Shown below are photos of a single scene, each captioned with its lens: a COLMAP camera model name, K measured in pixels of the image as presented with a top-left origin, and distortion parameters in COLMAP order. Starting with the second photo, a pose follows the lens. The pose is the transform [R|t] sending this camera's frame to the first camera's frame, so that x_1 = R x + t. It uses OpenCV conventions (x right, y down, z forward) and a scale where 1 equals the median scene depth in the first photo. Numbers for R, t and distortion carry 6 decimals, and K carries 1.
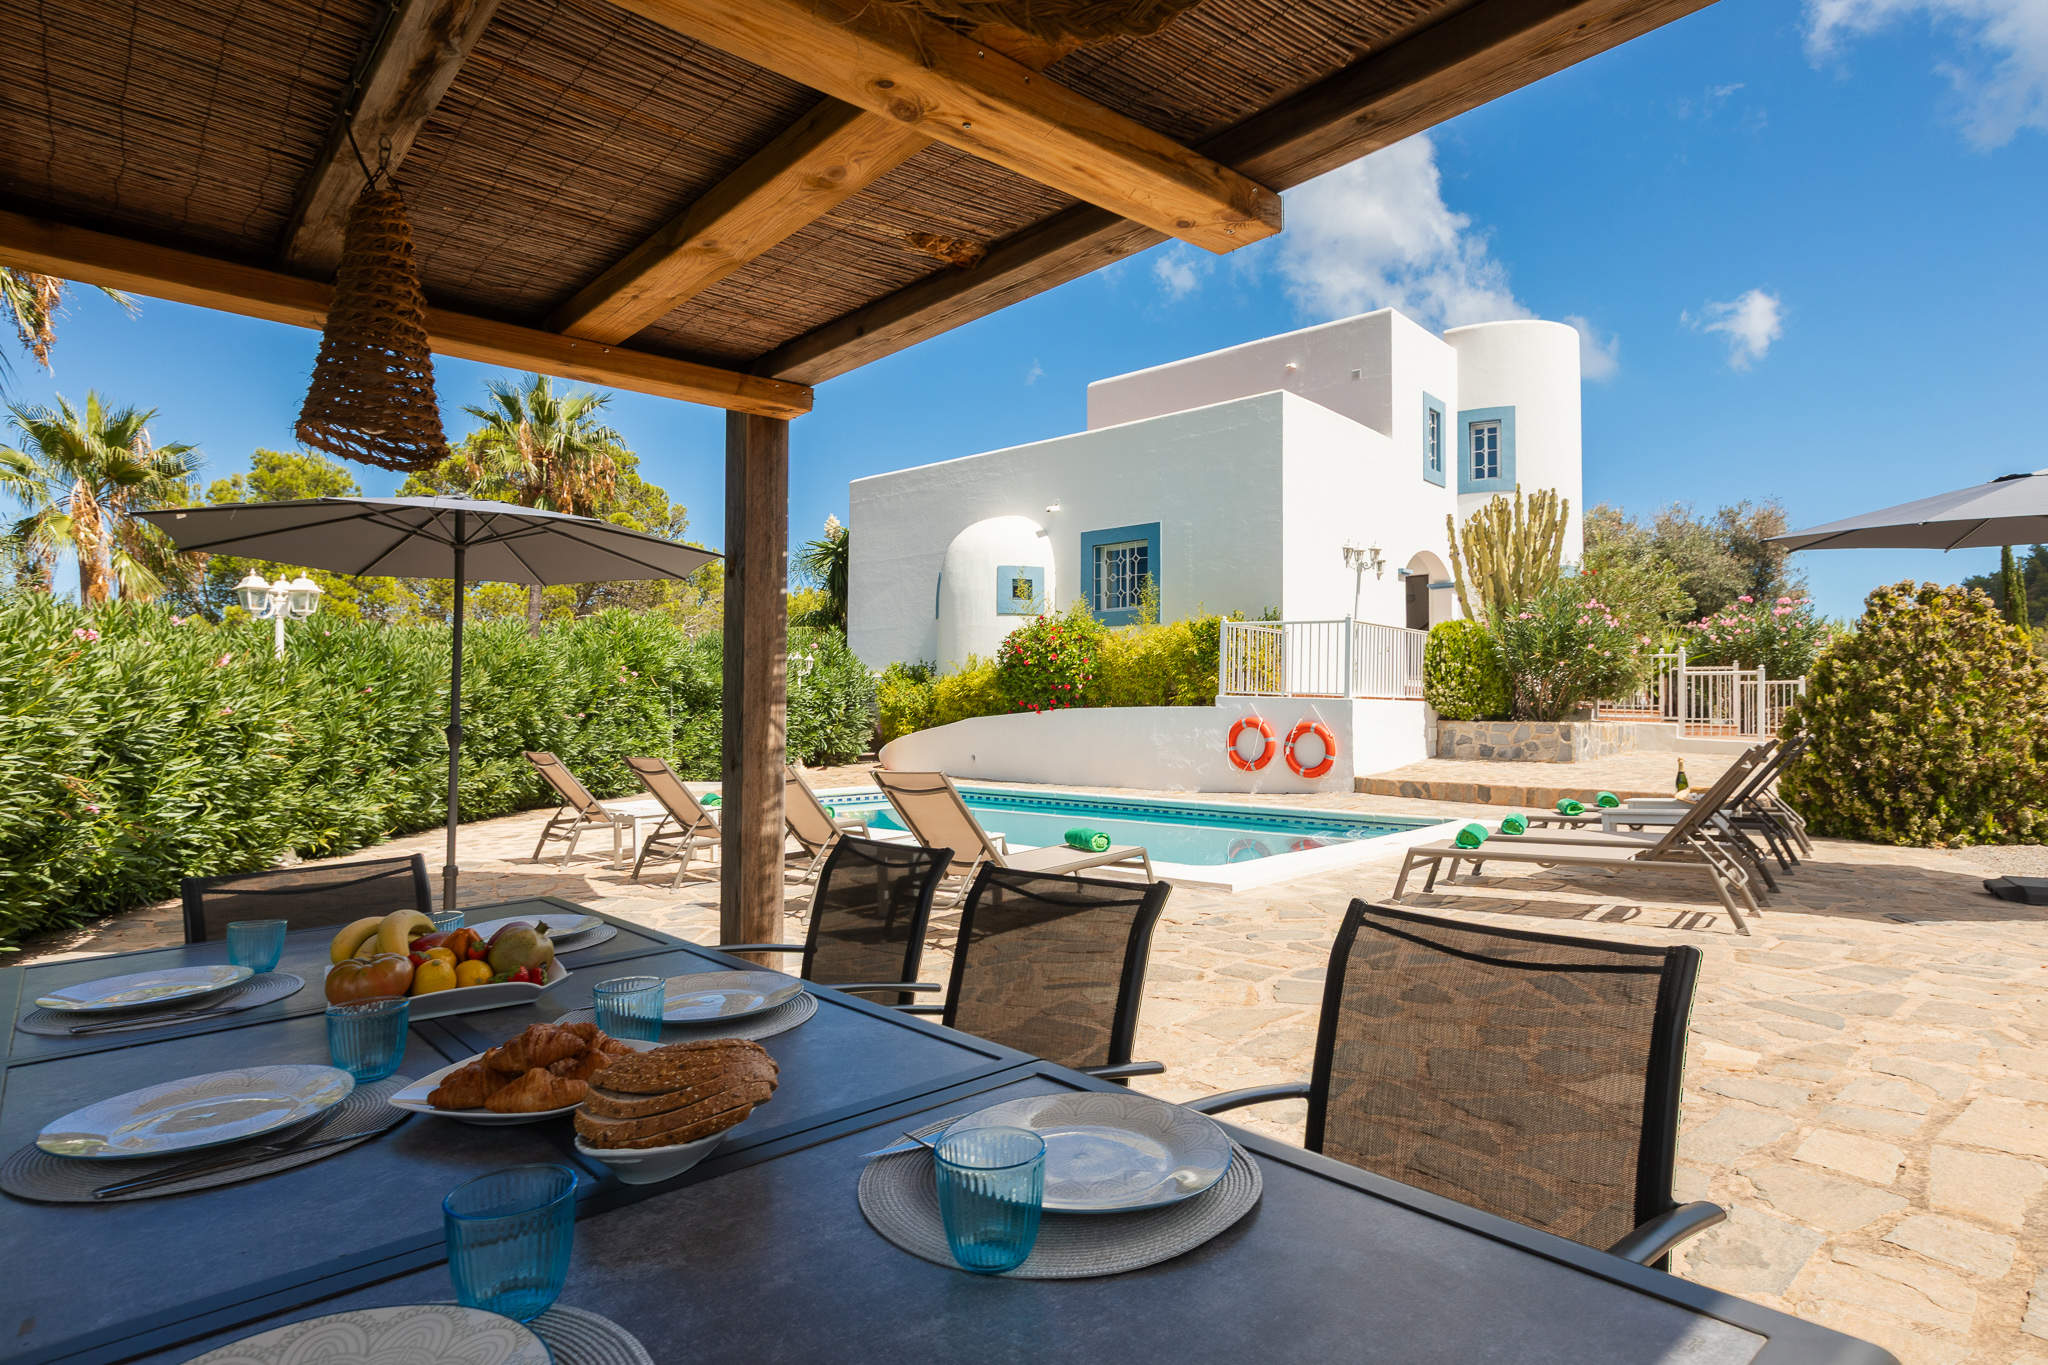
lens RADIAL K [[1097.2, 0, 1024.0], [0, 1097.2, 682.5], [0, 0, 1]] dist [-0.001336, 0.000239]
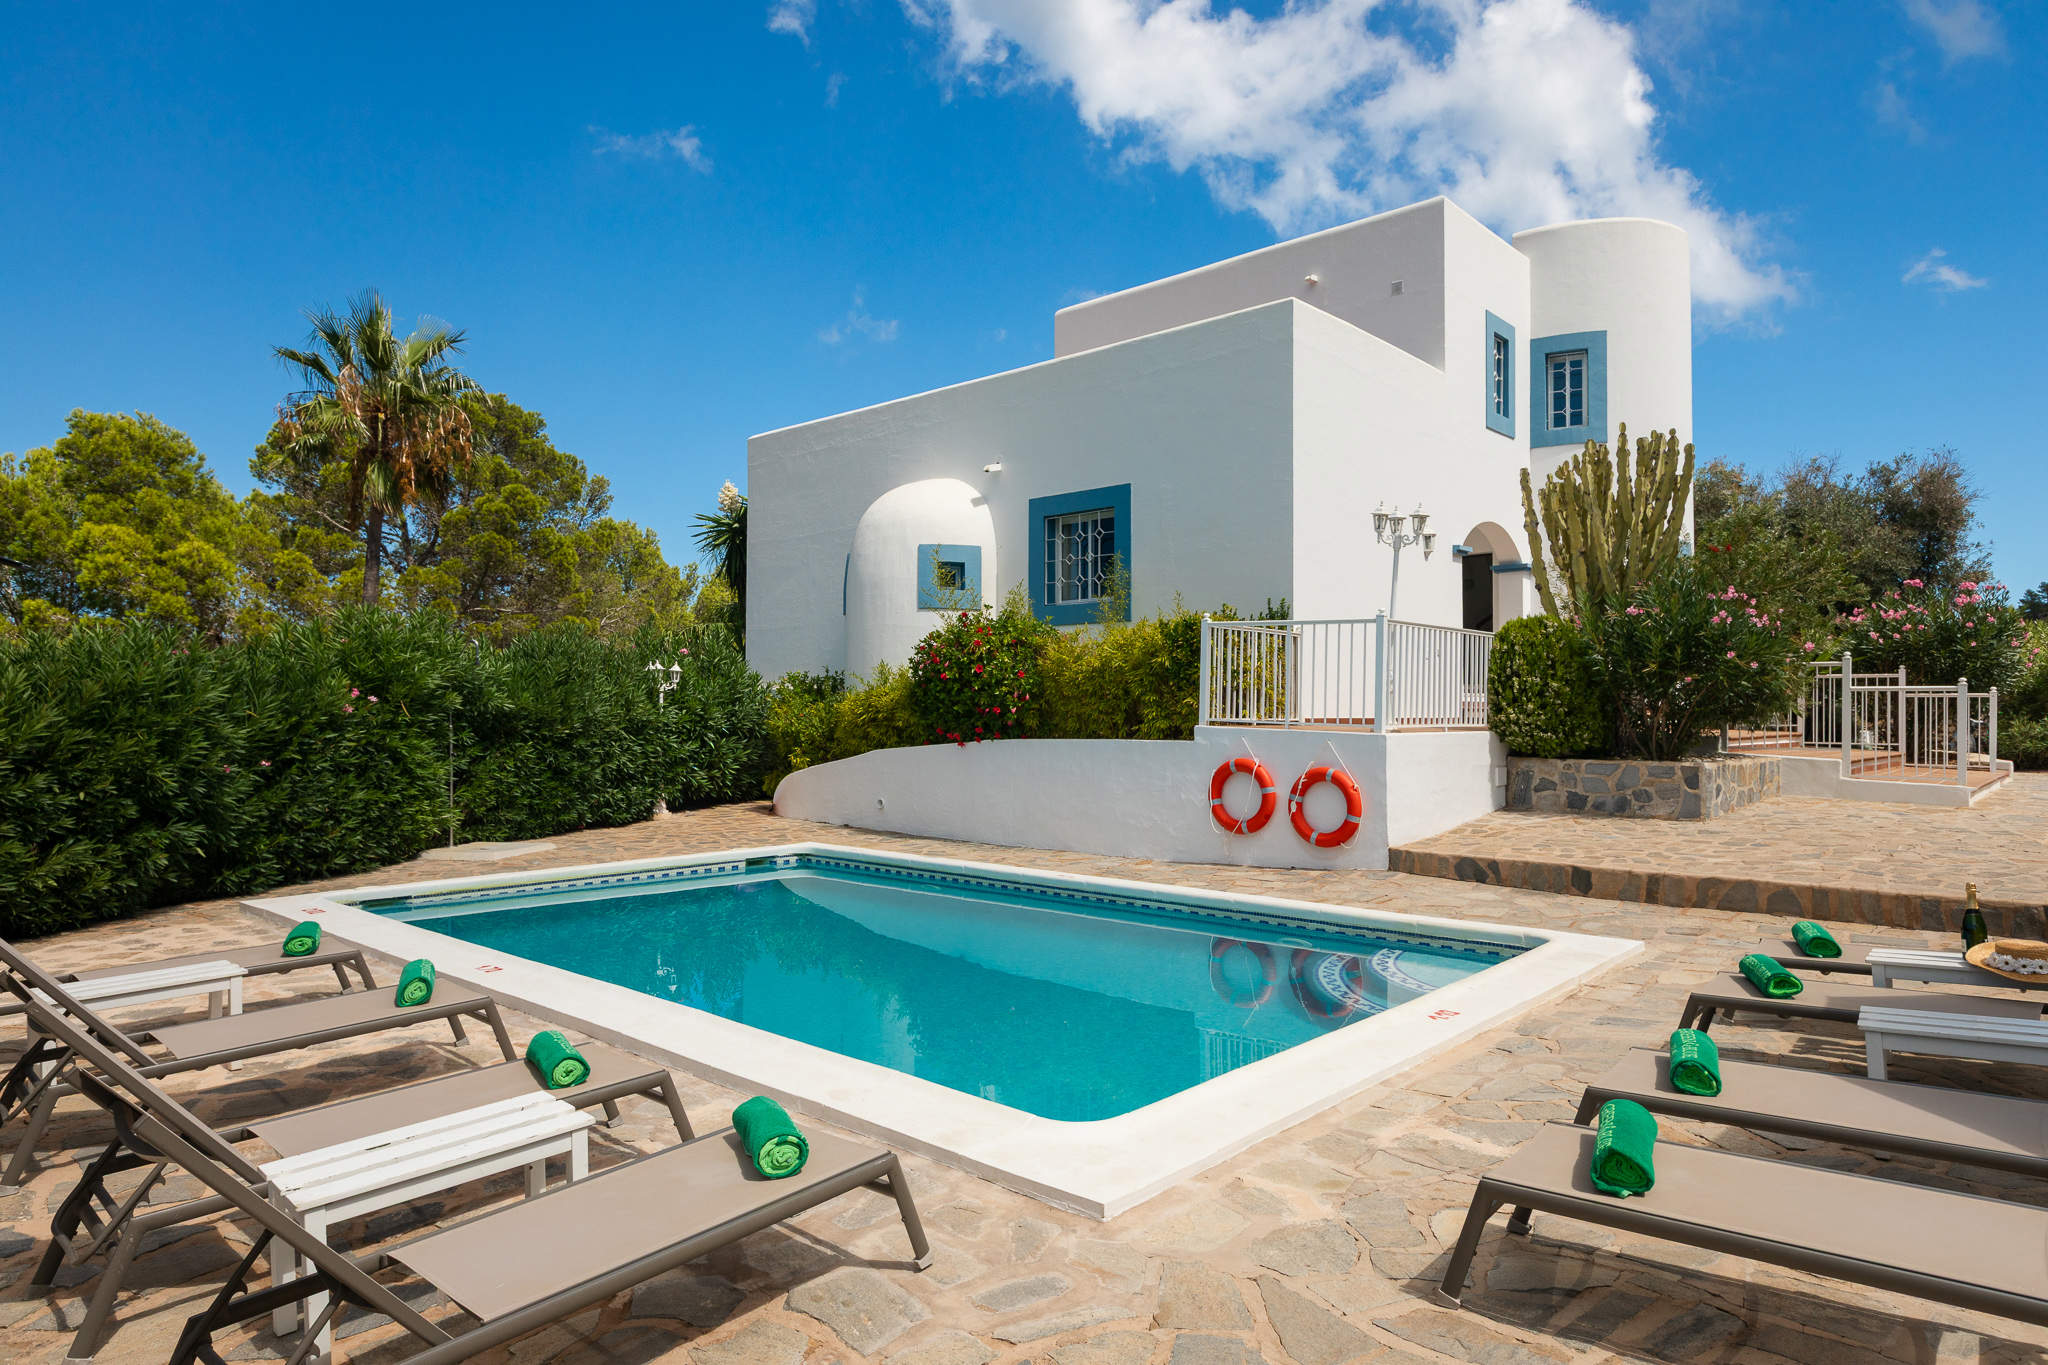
lens RADIAL K [[1231.8, 0, 1028.8], [0, 1231.8, 700.9], [0, 0, 1]] dist [-0.002030, -0.001598]
pose [[0.999985, -0.004974, -0.002231, 0.063716], [0.005015, 0.999818, 0.018418, -0.017425], [0.002139, -0.018428, 0.999828, 0.188559]]
